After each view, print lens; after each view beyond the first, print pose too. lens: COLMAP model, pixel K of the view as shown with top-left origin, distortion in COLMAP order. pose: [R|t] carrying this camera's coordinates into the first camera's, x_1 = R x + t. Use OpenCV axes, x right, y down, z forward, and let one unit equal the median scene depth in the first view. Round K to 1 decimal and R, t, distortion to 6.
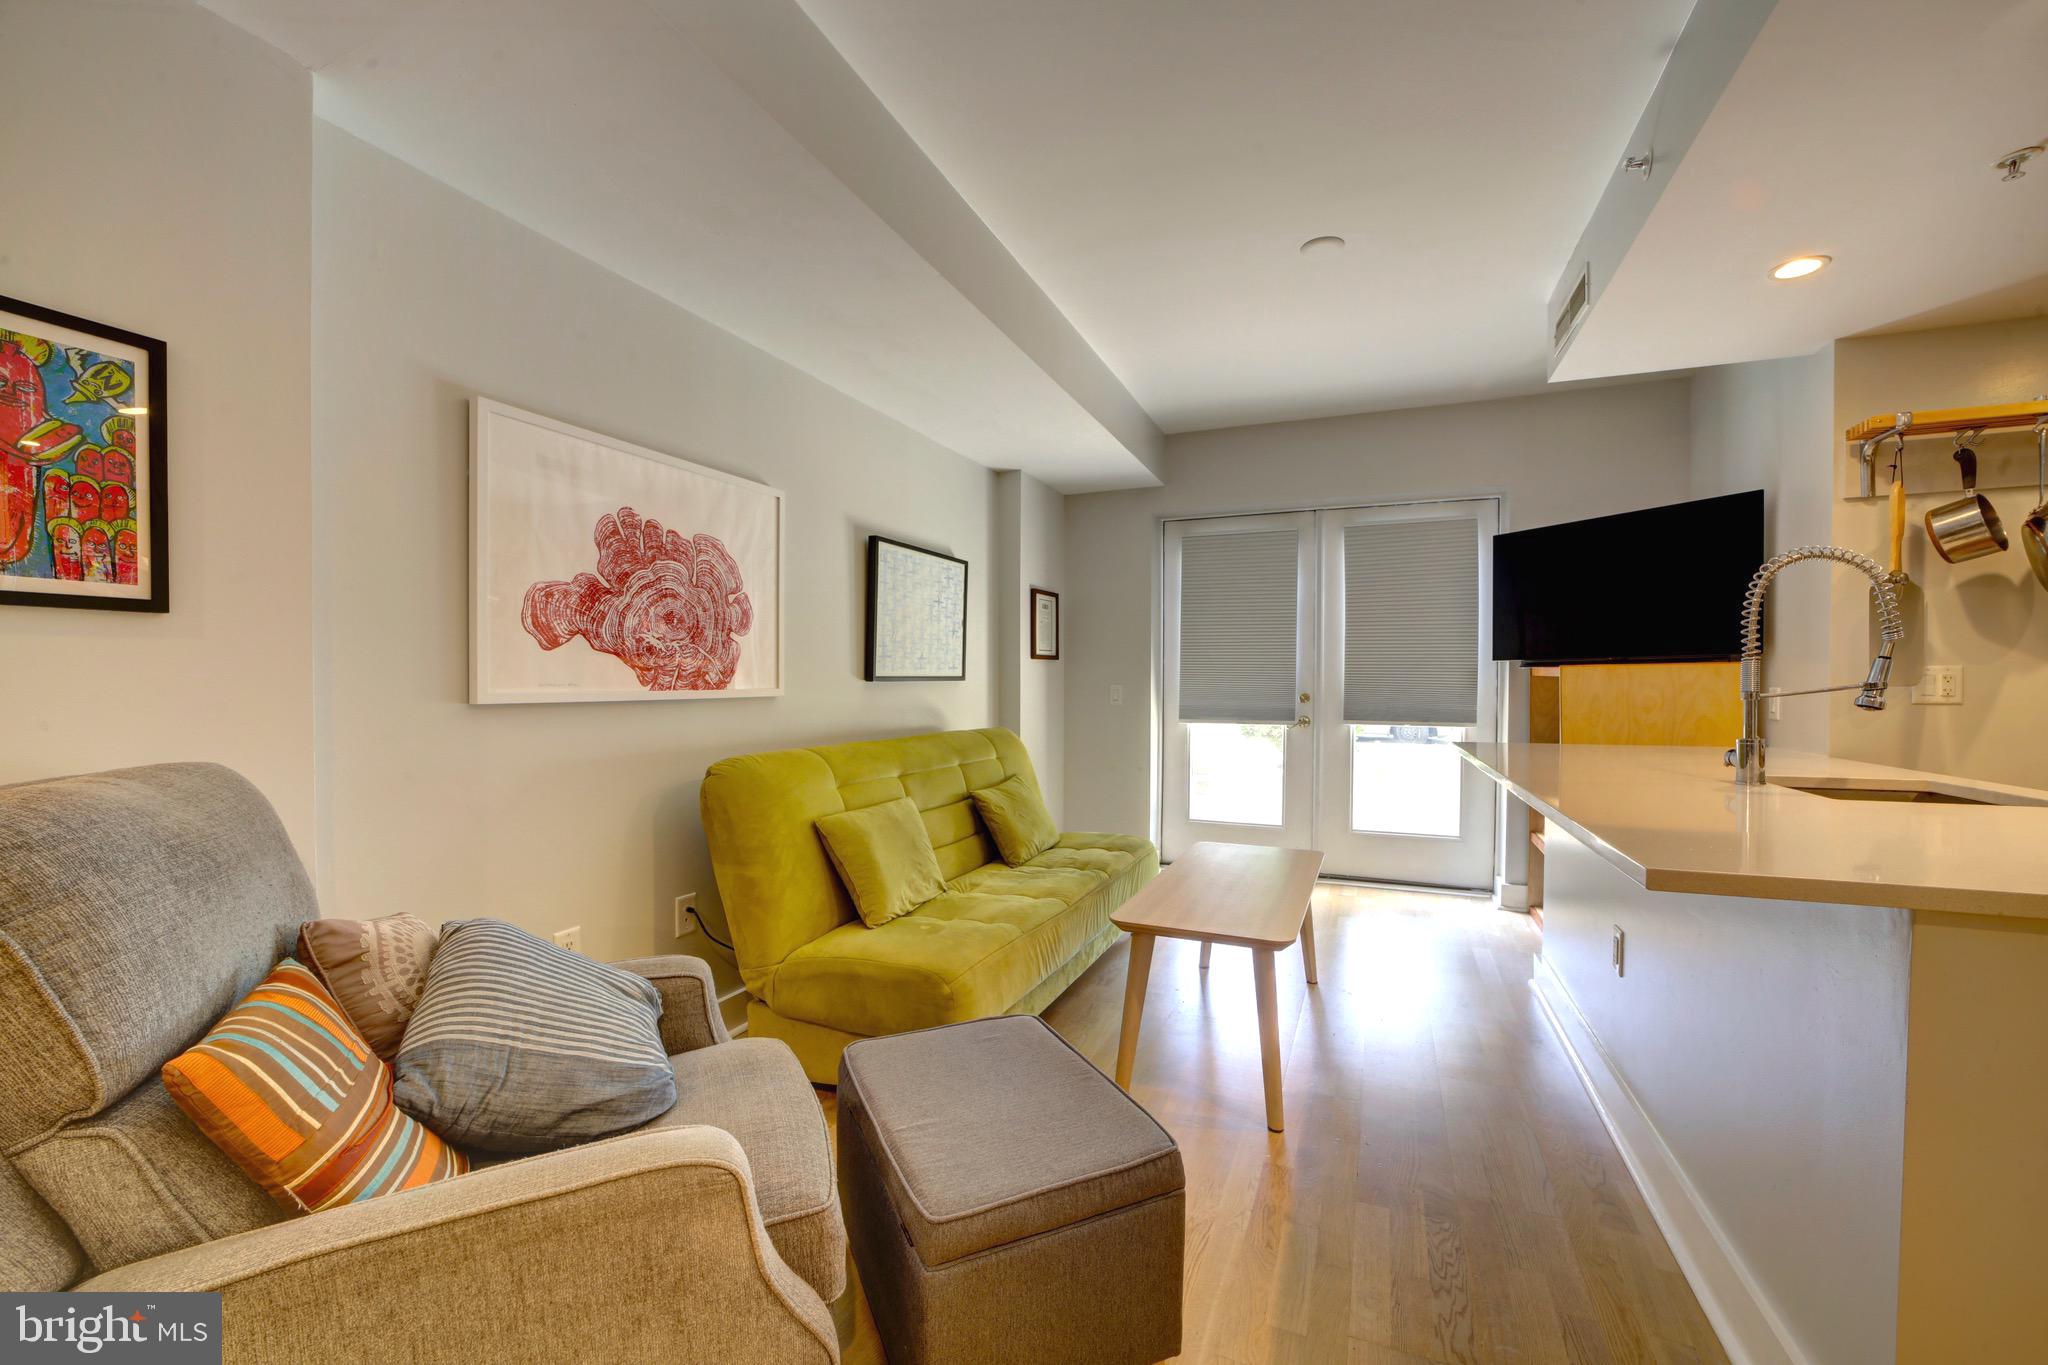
lens RADIAL K [[802.9, 0, 1024.2], [0, 802.9, 692.3], [0, 0, 1]] dist [-0.034382, 0.008366]
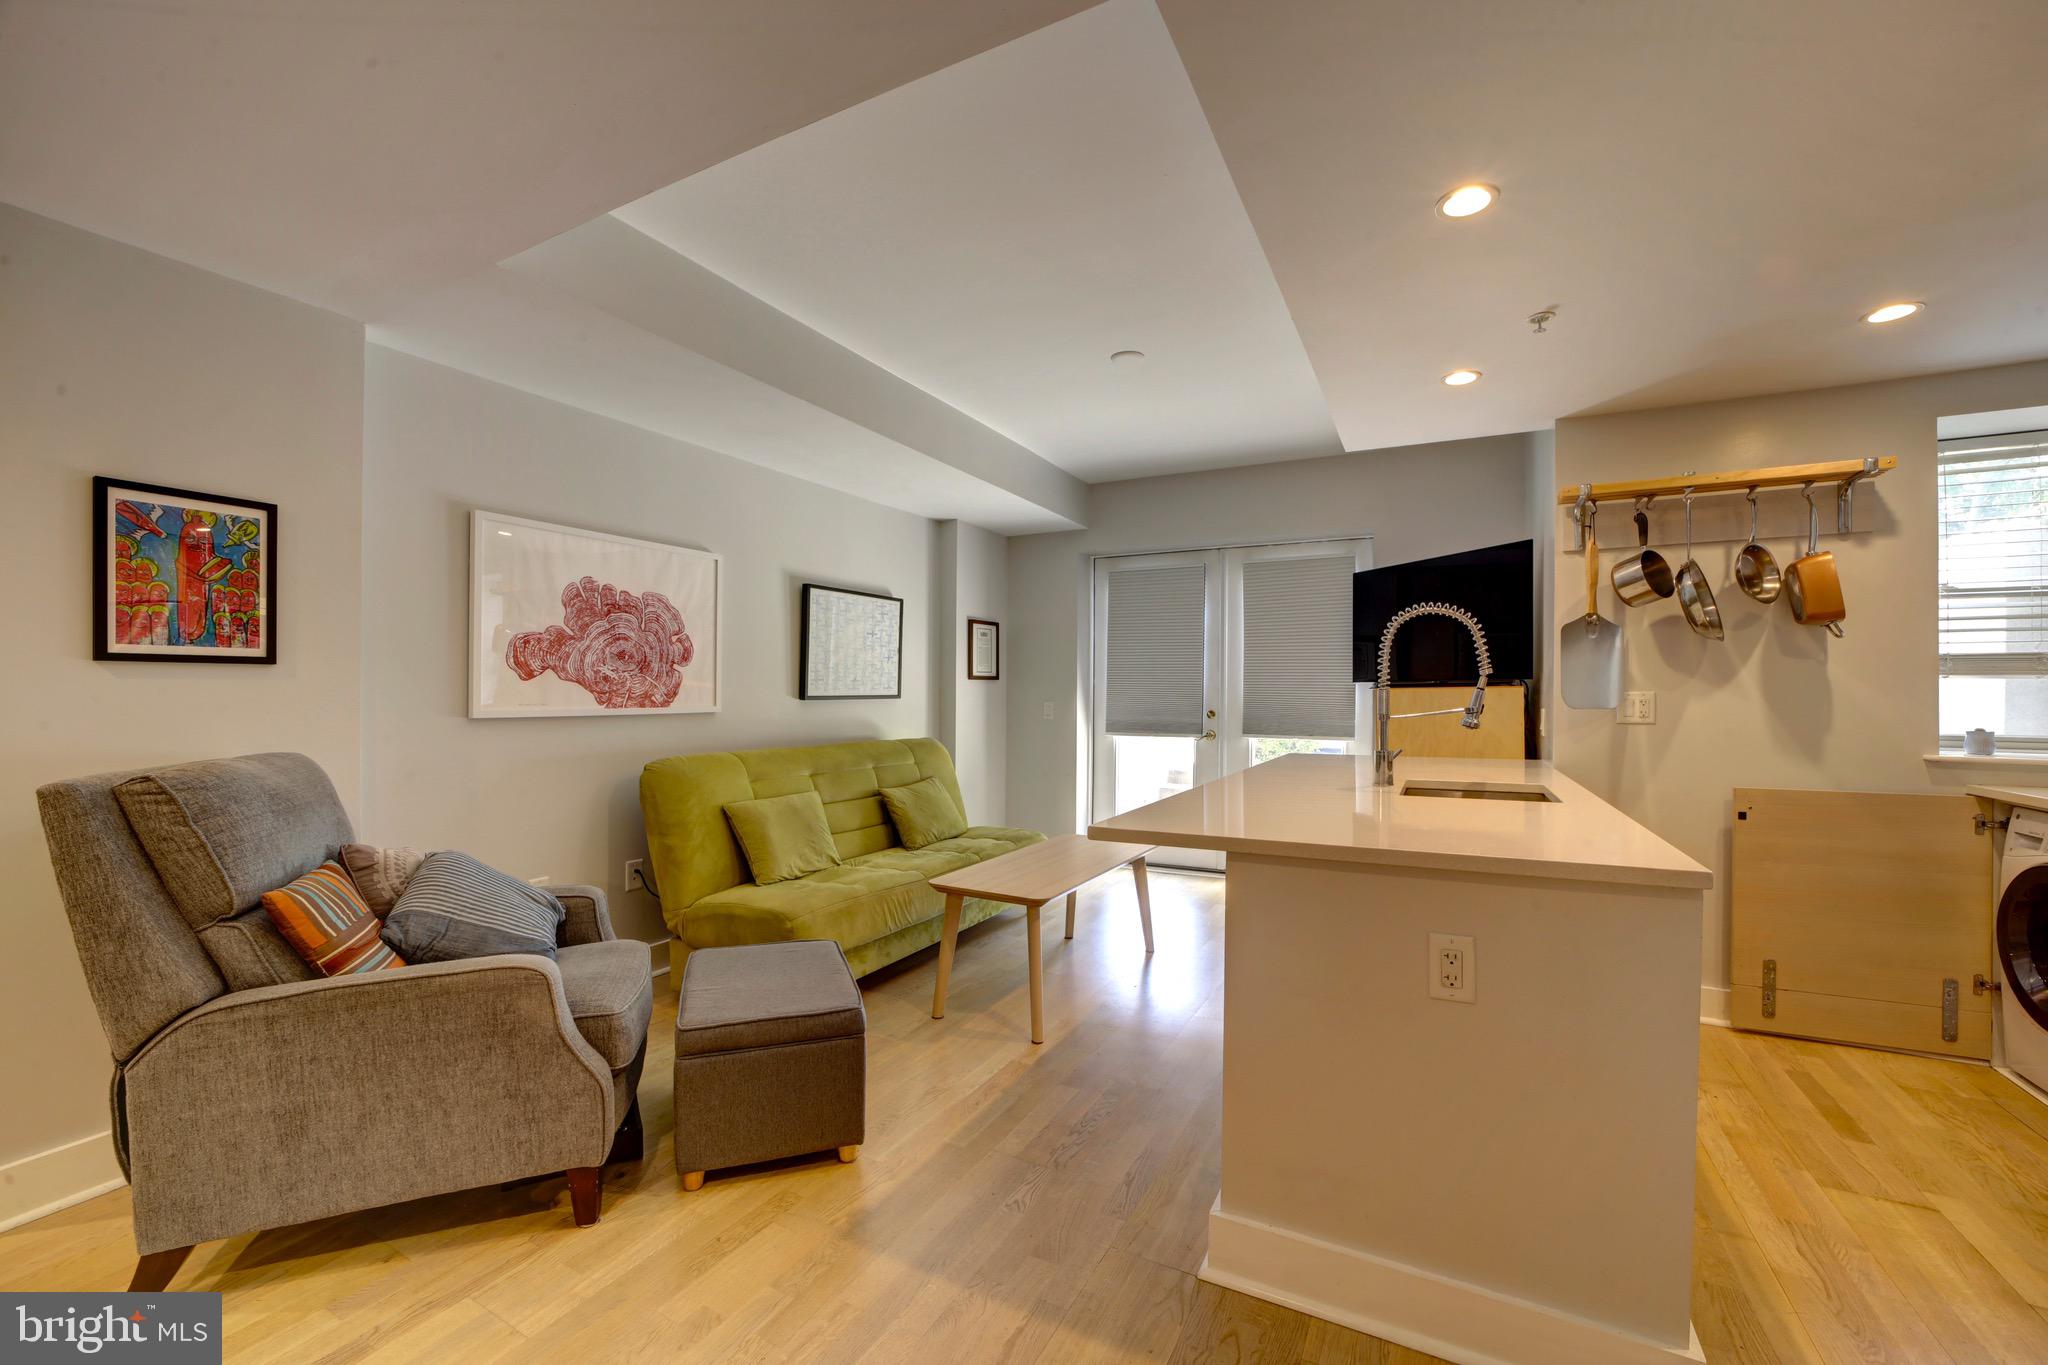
lens RADIAL K [[802.9, 0, 1024.2], [0, 802.9, 692.3], [0, 0, 1]] dist [-0.034382, 0.008366]
pose [[0.996457, 0.002781, -0.084056, 0.366720], [-0.003999, 0.999889, -0.014318, -0.013011], [0.084007, 0.014604, 0.996358, -0.307854]]
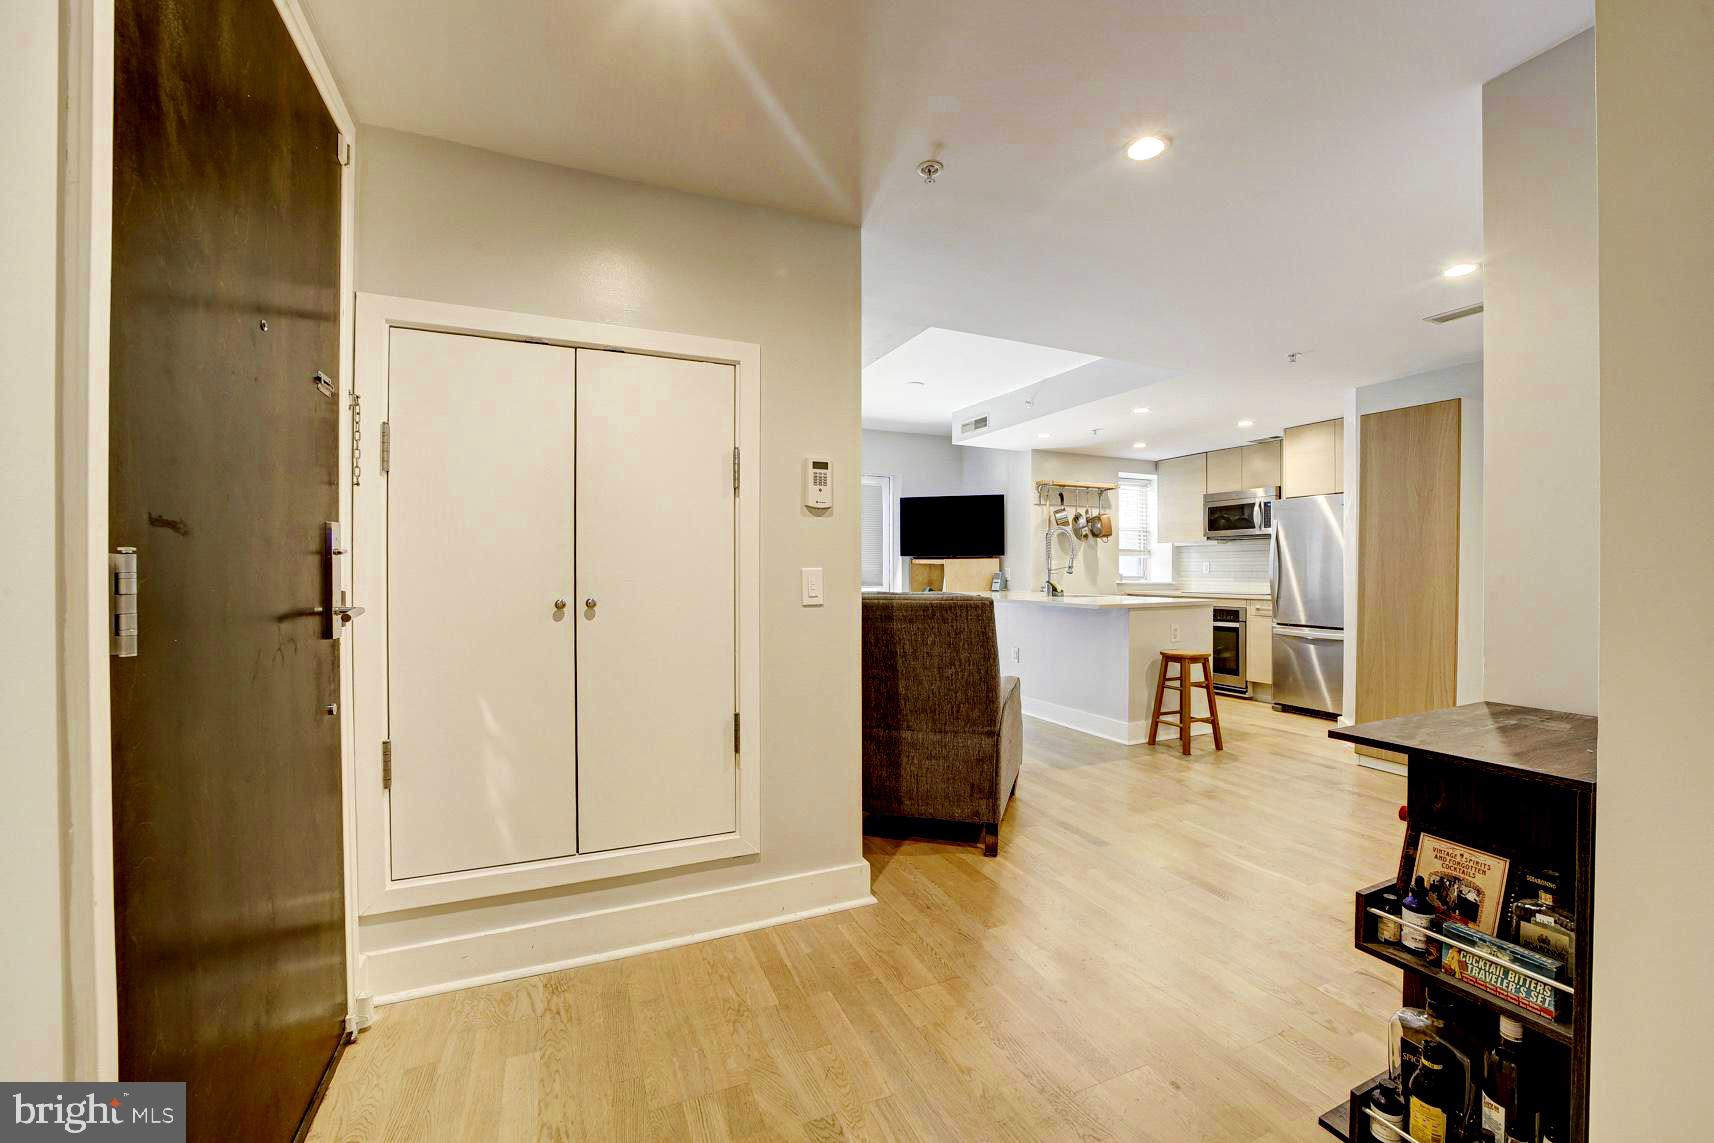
lens RADIAL K [[672.0, 0, 857.2], [0, 672.0, 579.7], [0, 0, 1]] dist [-0.034382, 0.008366]
pose [[0.694248, -0.005195, 0.719717, -1.411843], [0.008976, 0.999959, -0.001440, 0.044841], [-0.719680, 0.007460, 0.694266, -0.325759]]
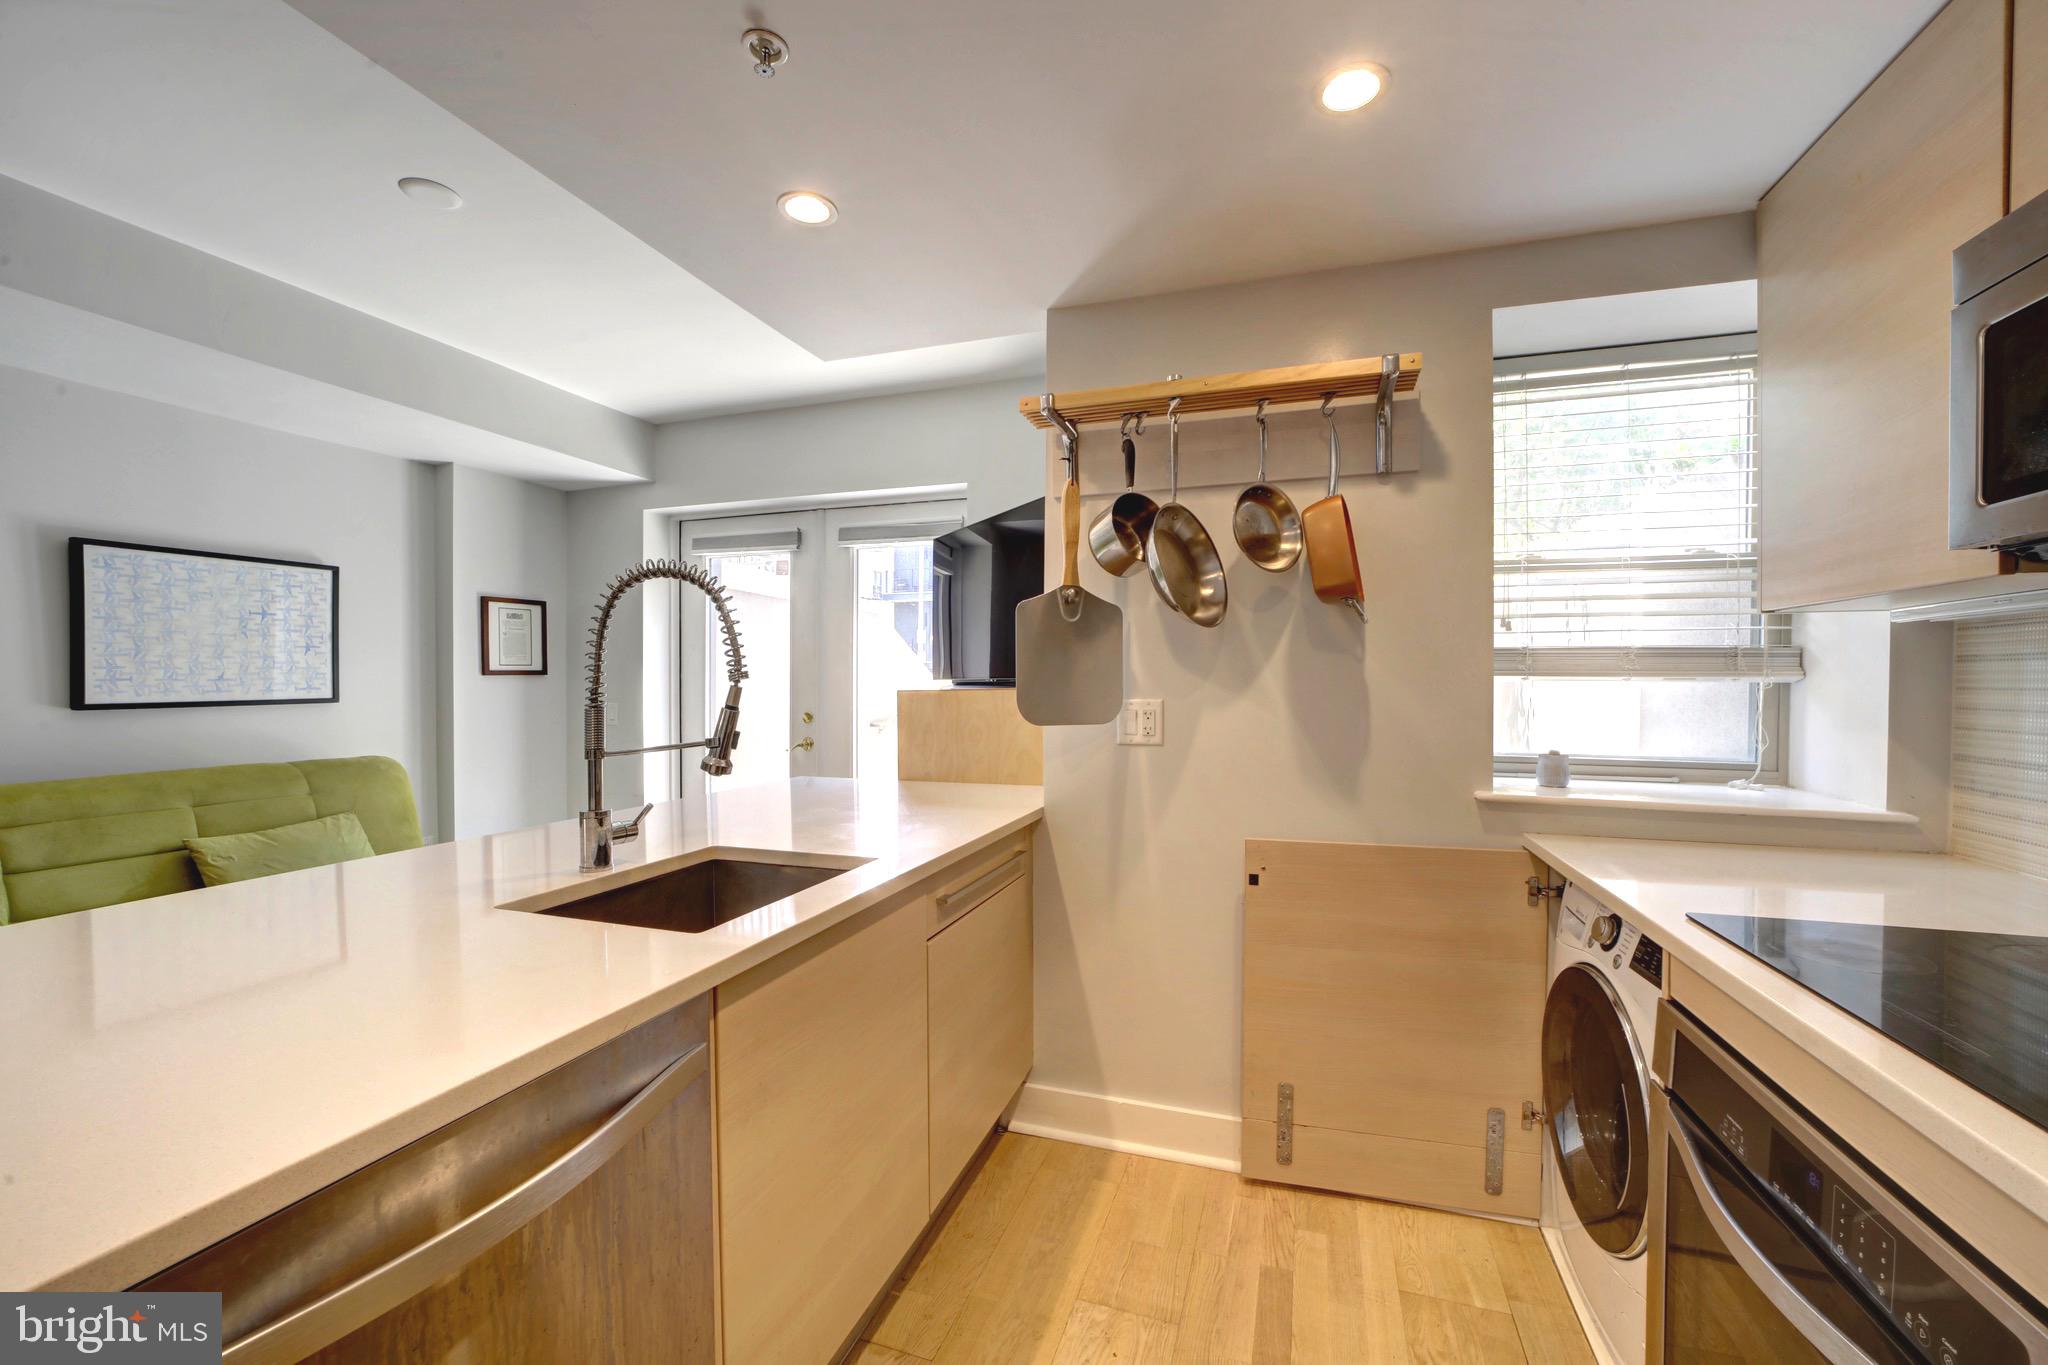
lens RADIAL K [[802.9, 0, 1024.2], [0, 802.9, 692.3], [0, 0, 1]] dist [-0.034382, 0.008366]
pose [[0.997499, -0.001380, 0.070673, 1.066763], [0.001207, 0.999996, 0.002487, -0.047184], [-0.070676, -0.002396, 0.997496, 0.159280]]
